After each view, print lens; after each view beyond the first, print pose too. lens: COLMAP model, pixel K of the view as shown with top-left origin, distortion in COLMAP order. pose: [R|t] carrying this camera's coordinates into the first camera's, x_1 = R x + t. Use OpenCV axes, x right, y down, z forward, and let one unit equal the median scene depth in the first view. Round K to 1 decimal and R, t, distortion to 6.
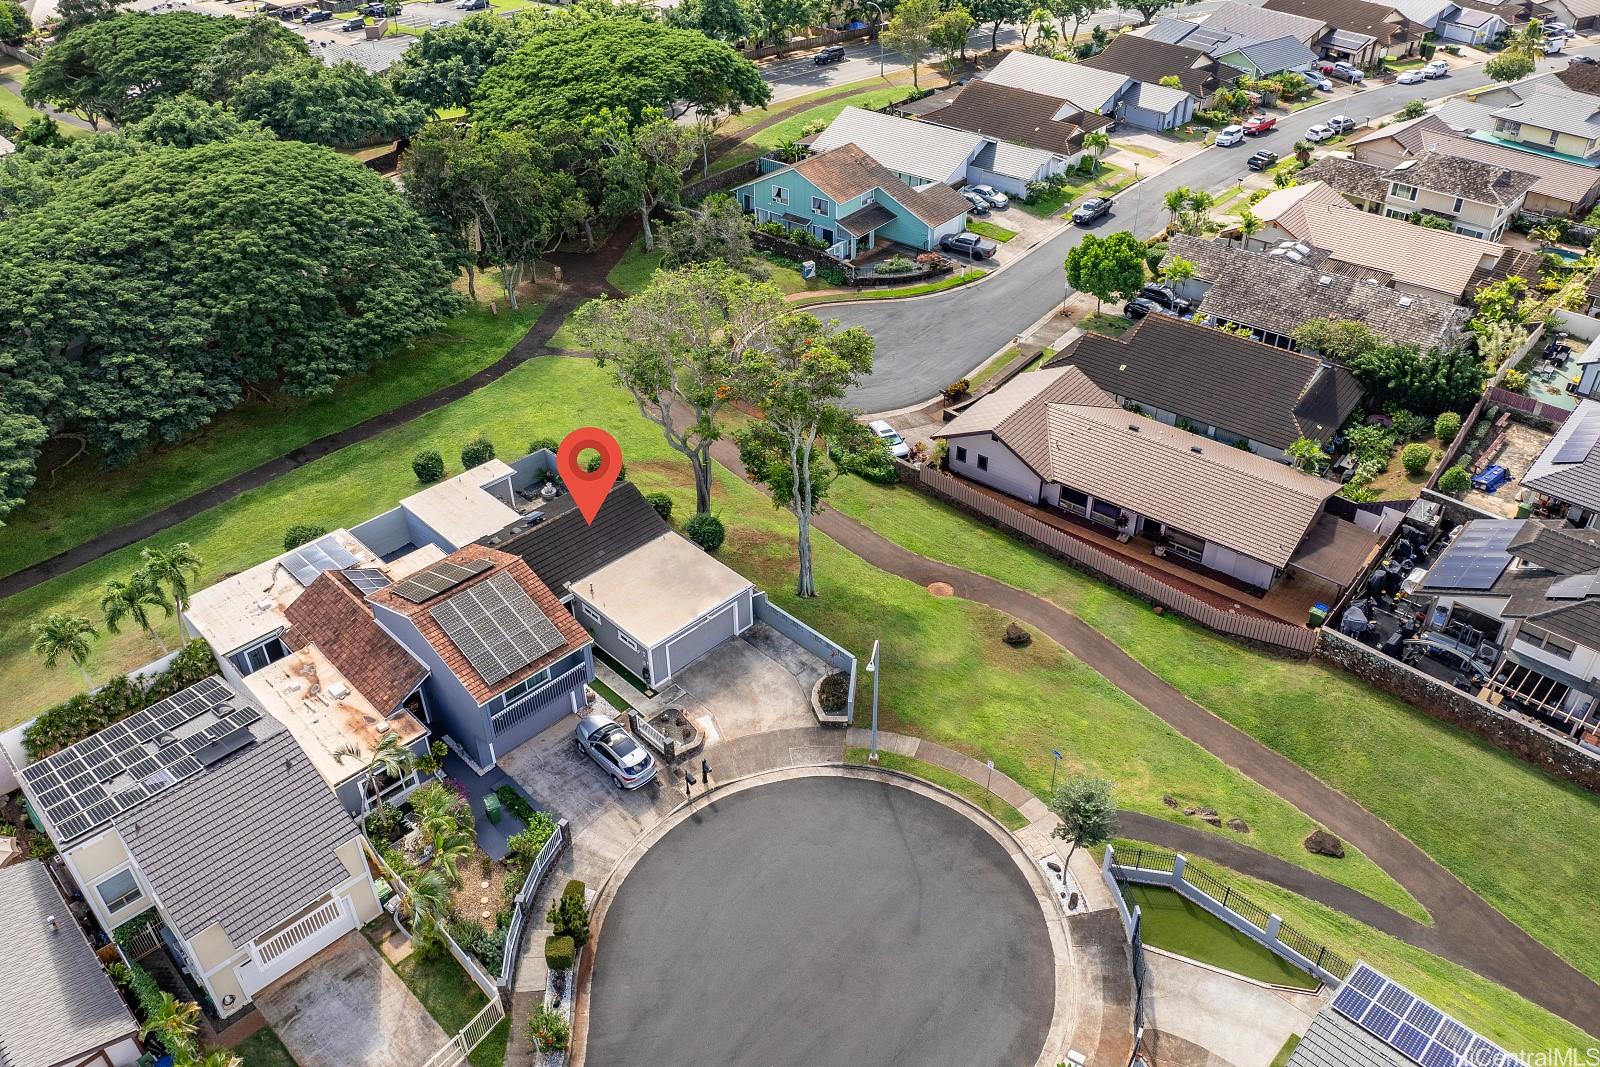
lens RADIAL K [[1119.0, 0, 800.1], [0, 1119.0, 593.2], [0, 0, 1]] dist [-0.023696, -0.005592]
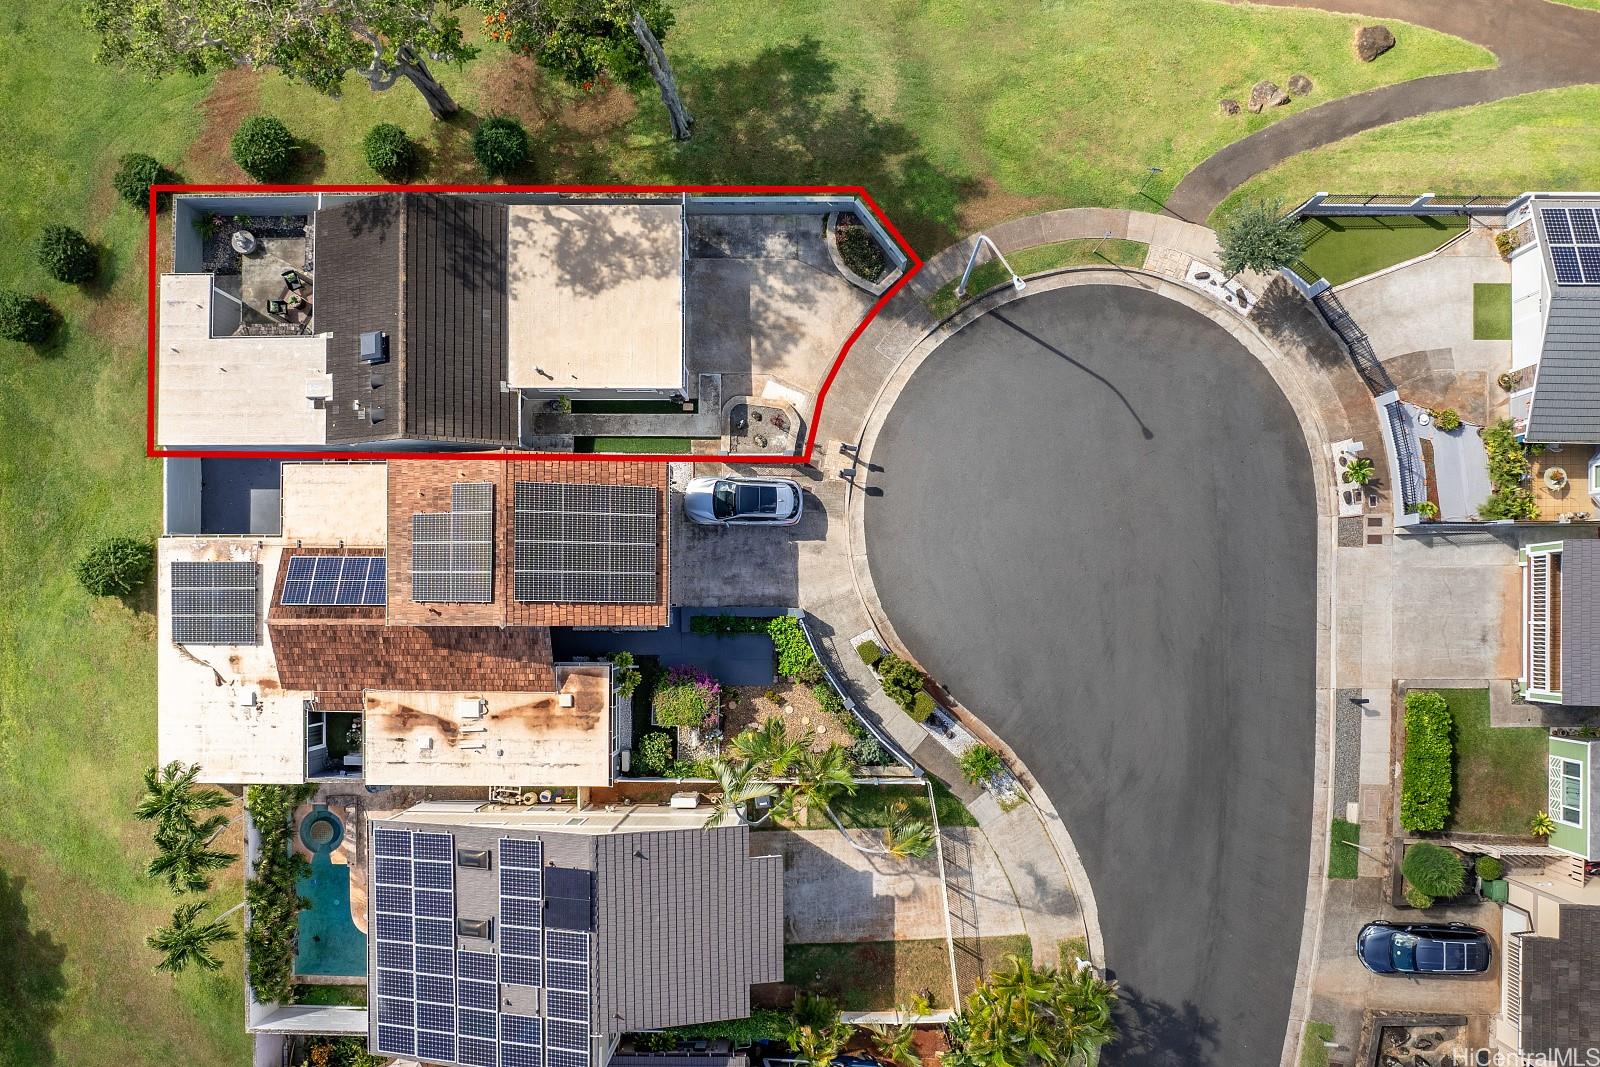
lens RADIAL K [[1119.0, 0, 800.1], [0, 1119.0, 593.2], [0, 0, 1]] dist [-0.023696, -0.005592]
pose [[0.708121, -0.706091, -0.001113, -0.202887], [0.447334, 0.447400, 0.774419, -0.517328], [-0.546312, -0.548880, 0.632672, 0.440701]]
